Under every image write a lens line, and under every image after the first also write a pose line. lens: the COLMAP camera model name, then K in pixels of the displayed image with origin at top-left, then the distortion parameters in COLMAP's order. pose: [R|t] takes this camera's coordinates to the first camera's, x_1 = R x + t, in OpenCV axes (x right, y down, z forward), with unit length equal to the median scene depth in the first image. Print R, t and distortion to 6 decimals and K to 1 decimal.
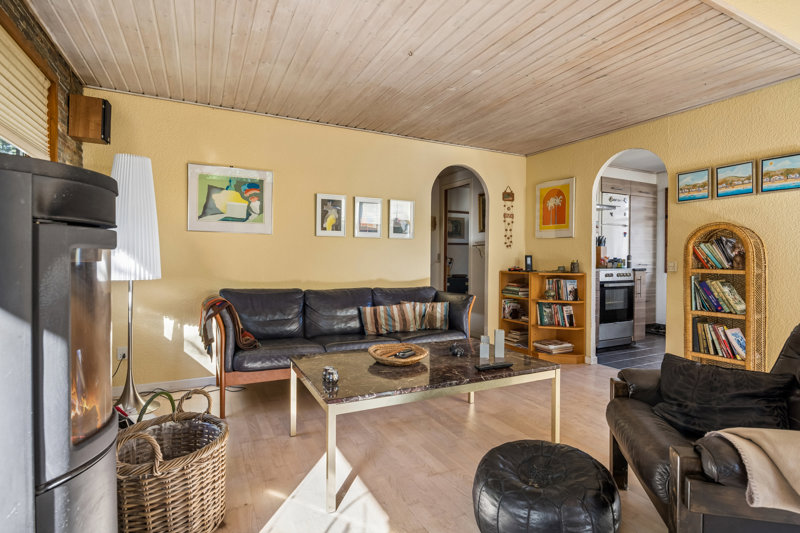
lens RADIAL K [[403.1, 0, 402.0], [0, 403.1, 259.5], [0, 0, 1]] dist [-0.001025, -0.000151]
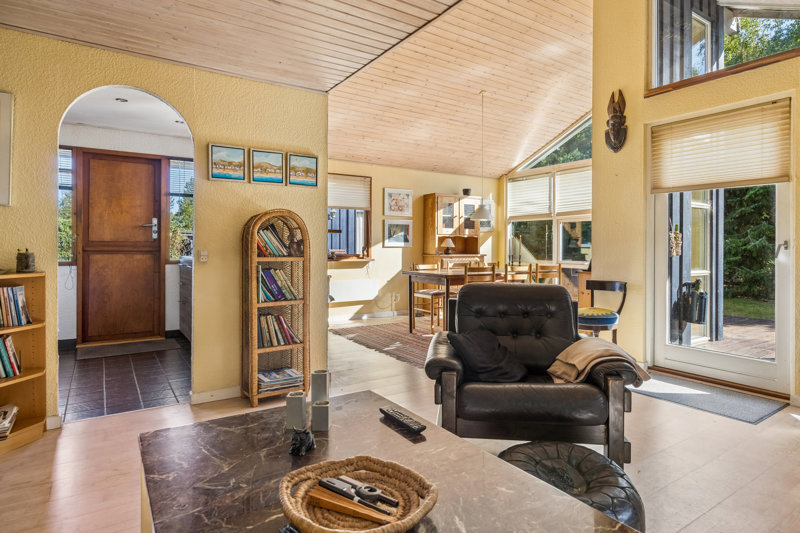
lens RADIAL K [[467.2, 0, 409.9], [0, 467.2, 246.1], [0, 0, 1]] dist [-0.002093, -0.000283]
pose [[-0.127612, 0.000337, 0.991824, -0.259392], [0.001155, 0.999999, -0.000191, -0.001102], [-0.991824, 0.001121, -0.127612, 0.572361]]
